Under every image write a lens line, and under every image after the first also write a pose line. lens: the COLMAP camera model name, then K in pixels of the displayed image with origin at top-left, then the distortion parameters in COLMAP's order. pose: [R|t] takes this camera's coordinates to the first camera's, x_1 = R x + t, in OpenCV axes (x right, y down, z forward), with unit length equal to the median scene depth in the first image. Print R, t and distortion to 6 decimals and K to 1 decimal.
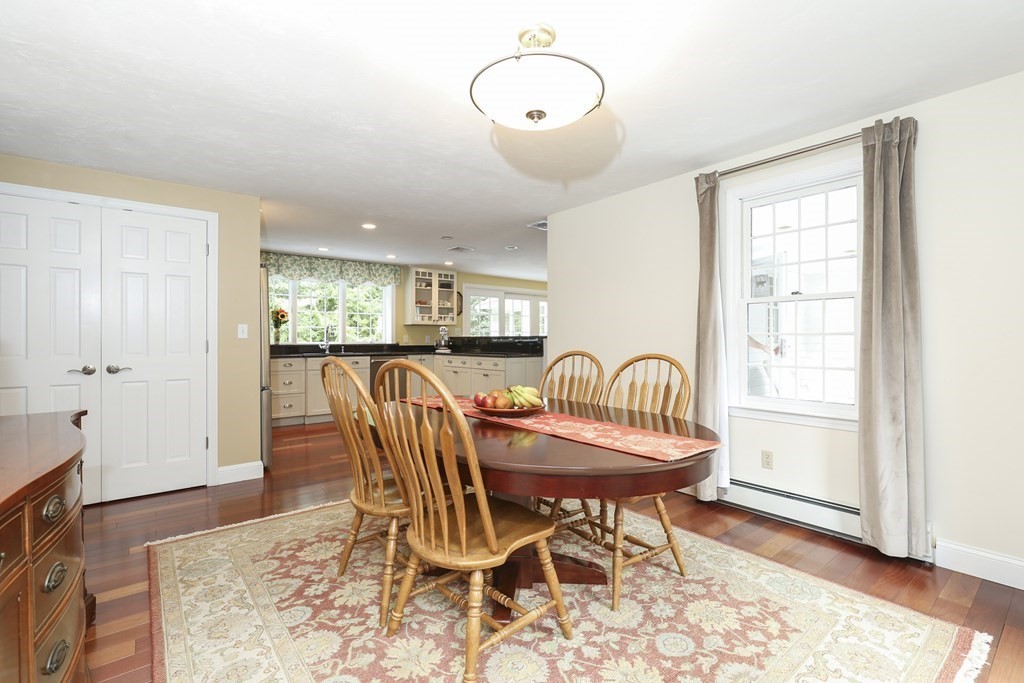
lens RADIAL K [[465.3, 0, 516.8], [0, 465.3, 338.1], [0, 0, 1]] dist [0.001685, -0.001765]
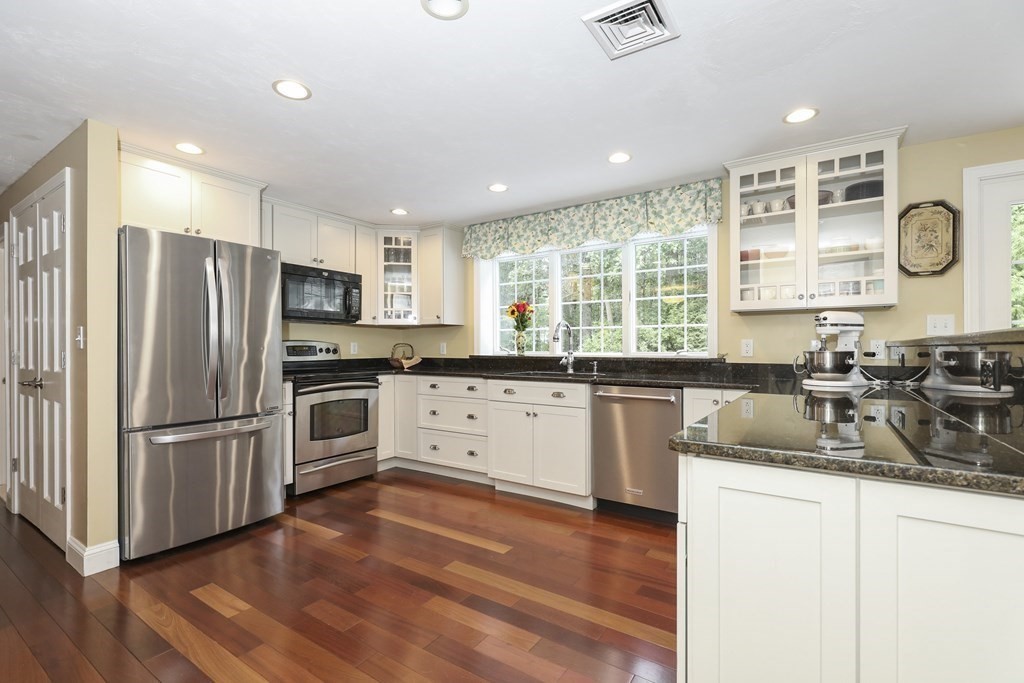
lens RADIAL K [[465.3, 0, 513.5], [0, 465.3, 345.4], [0, 0, 1]] dist [0.001685, -0.001765]
pose [[0.296499, -0.003174, -0.955028, 0.289647], [0.003579, 0.999991, -0.002212, 0.000455], [0.955026, -0.002762, 0.296508, 1.958964]]
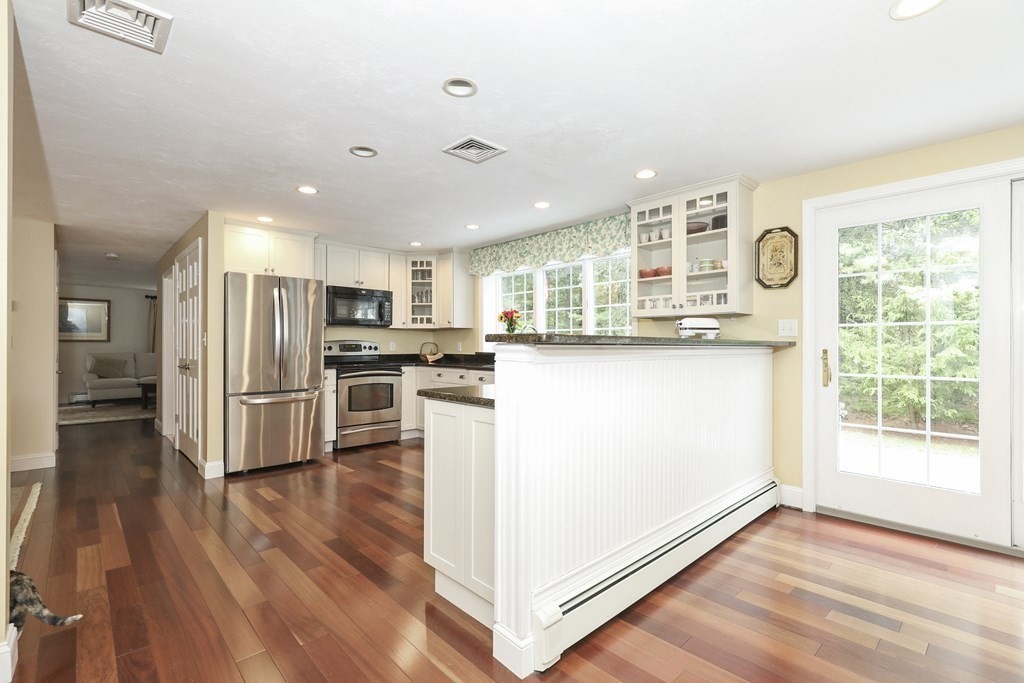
lens RADIAL K [[465.3, 0, 508.9], [0, 465.3, 344.0], [0, 0, 1]] dist [0.001685, -0.001765]
pose [[0.075049, -0.004187, -0.997171, 0.779379], [0.001317, 0.999991, -0.004100, 0.004225], [0.997179, -0.001005, 0.075054, 2.307642]]
